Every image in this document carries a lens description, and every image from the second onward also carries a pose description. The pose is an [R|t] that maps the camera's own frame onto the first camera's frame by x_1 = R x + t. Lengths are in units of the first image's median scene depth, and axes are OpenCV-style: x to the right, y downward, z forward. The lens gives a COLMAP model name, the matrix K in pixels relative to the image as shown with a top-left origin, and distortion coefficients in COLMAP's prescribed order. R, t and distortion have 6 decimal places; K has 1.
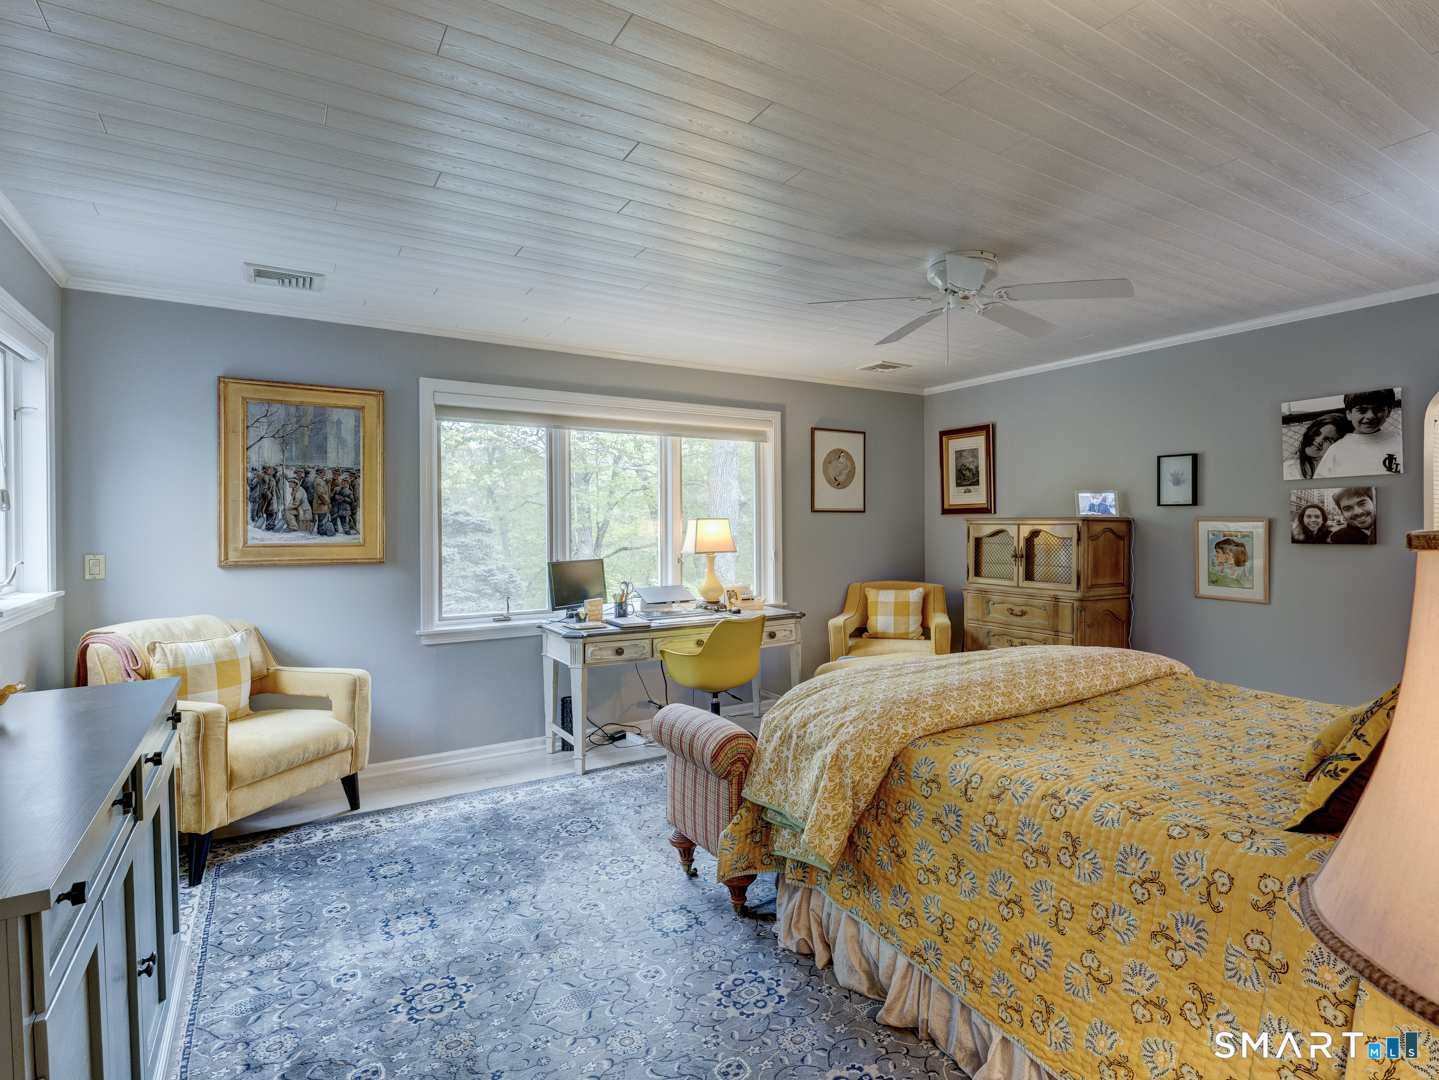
lens RADIAL K [[649.5, 0, 727.3], [0, 649.5, 530.1], [0, 0, 1]] dist [0.009735, -0.000693]
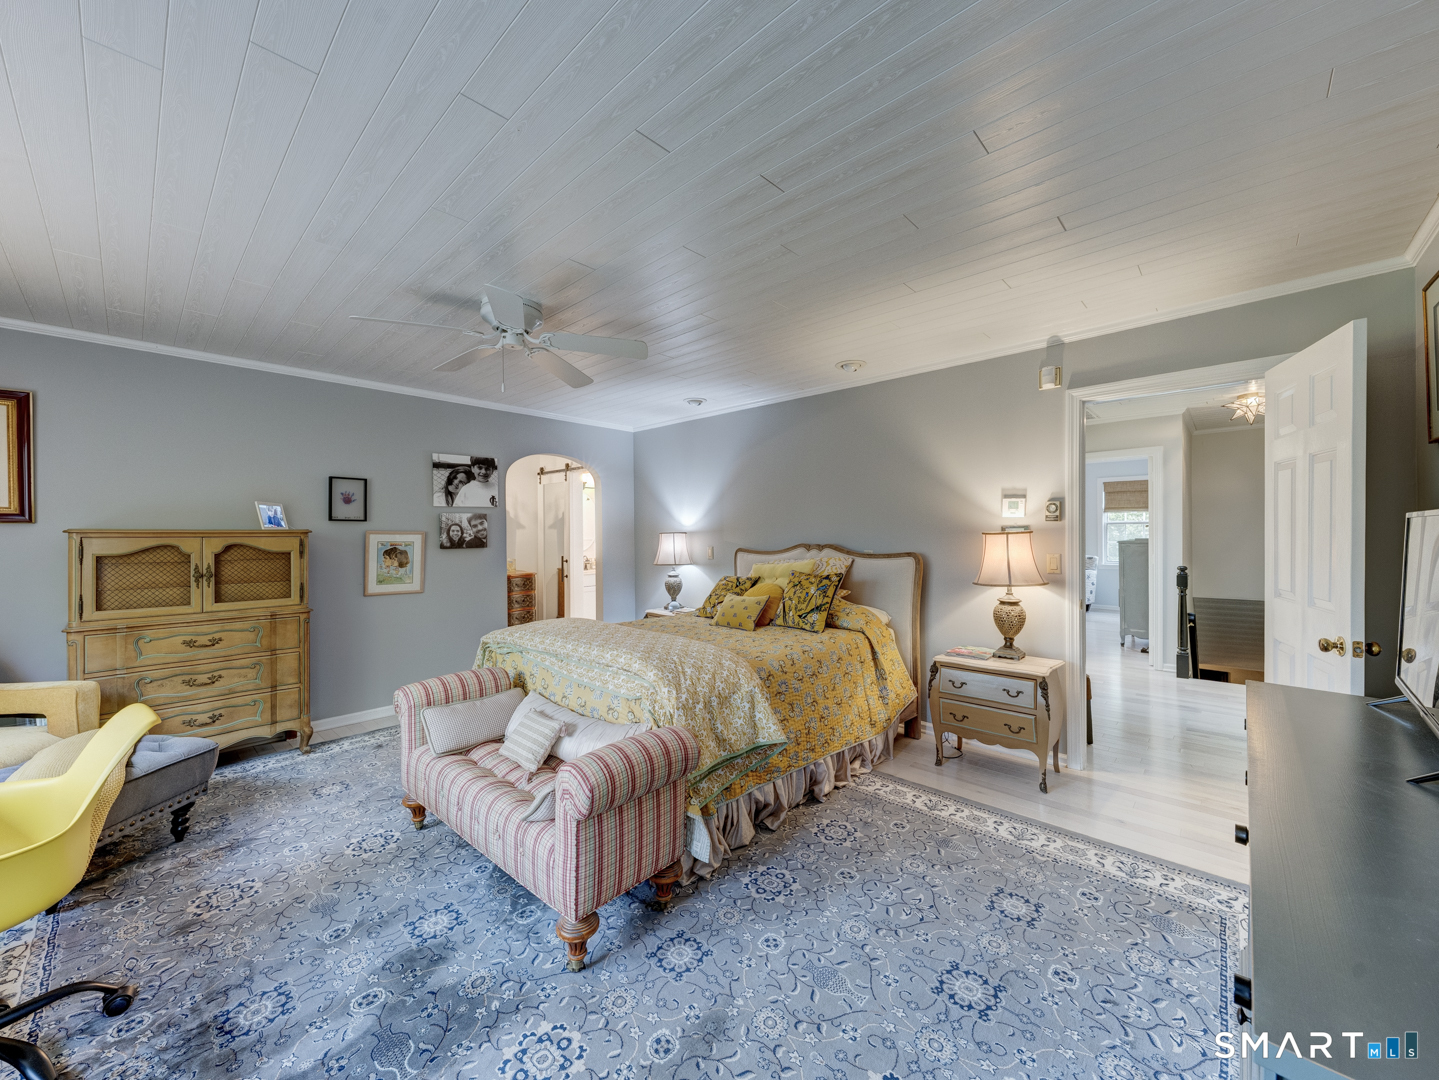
lens RADIAL K [[560.8, 0, 719.5], [0, 560.8, 540.0], [0, 0, 1]] dist [0.000258, 0.000009]
pose [[-0.210928, -0.005028, 0.977489, -0.532560], [0.017034, 0.999816, 0.008819, -0.000523], [-0.977353, 0.018511, -0.210803, 0.670279]]
